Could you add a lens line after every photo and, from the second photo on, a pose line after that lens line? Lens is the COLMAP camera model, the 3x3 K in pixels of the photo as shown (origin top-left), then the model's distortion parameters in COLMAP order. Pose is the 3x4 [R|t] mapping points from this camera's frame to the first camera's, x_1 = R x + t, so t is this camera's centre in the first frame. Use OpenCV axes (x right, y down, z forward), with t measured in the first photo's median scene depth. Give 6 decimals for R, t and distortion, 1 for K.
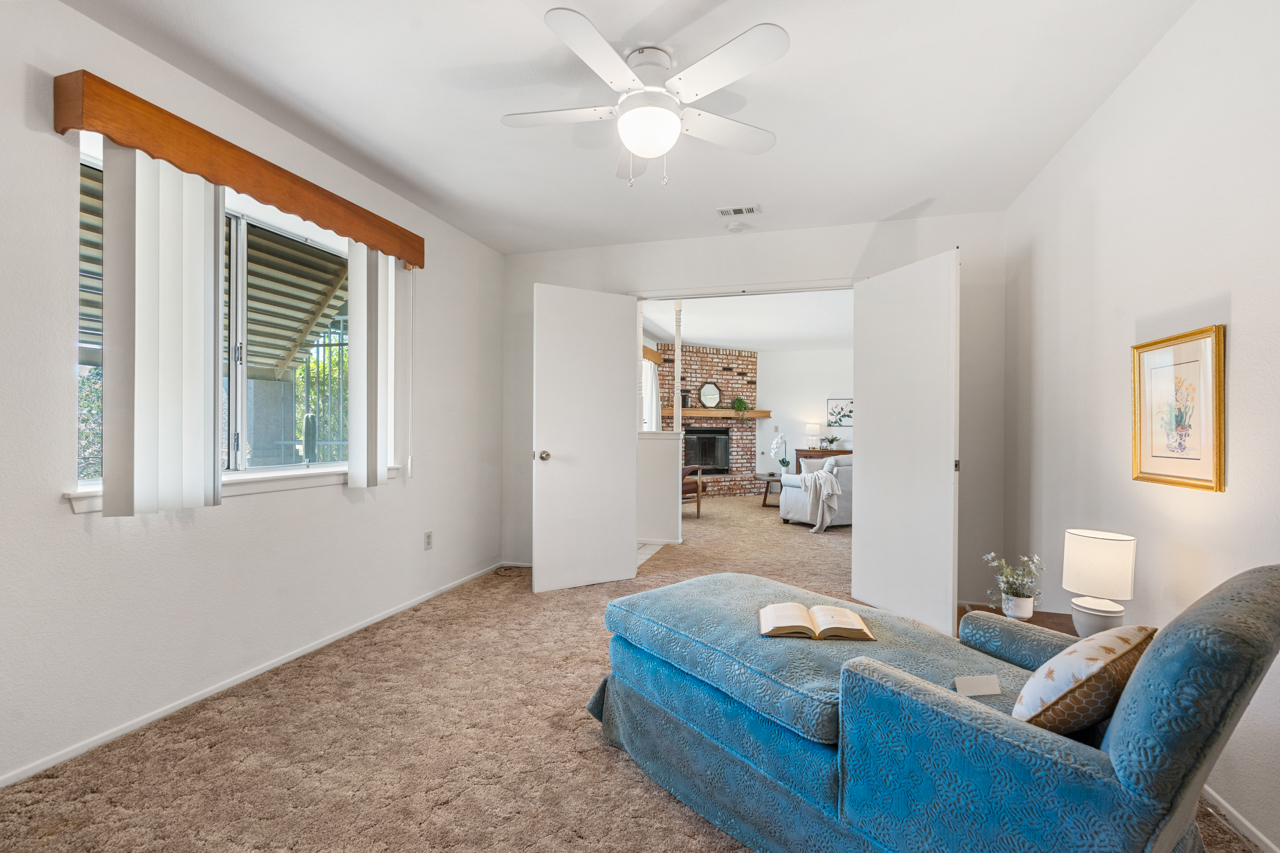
lens RADIAL K [[566.8, 0, 615.6], [0, 566.8, 427.1], [0, 0, 1]] dist [-0.007981, 0.001462]
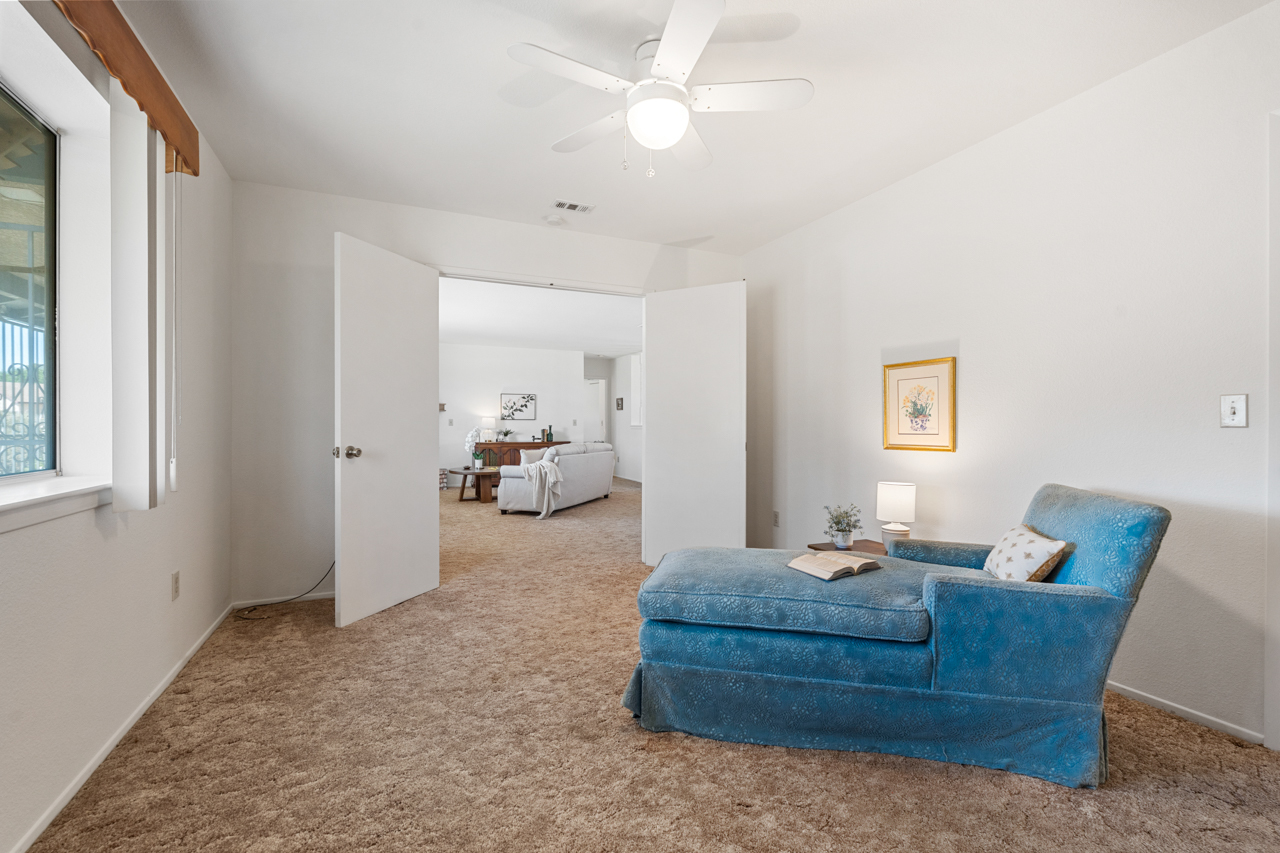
lens RADIAL K [[566.8, 0, 635.4], [0, 566.8, 426.1], [0, 0, 1]] dist [-0.007981, 0.001462]
pose [[0.748054, -0.005239, 0.663617, -0.360391], [0.000873, 0.999976, 0.006910, 0.008845], [-0.663637, -0.004590, 0.748040, 0.146271]]
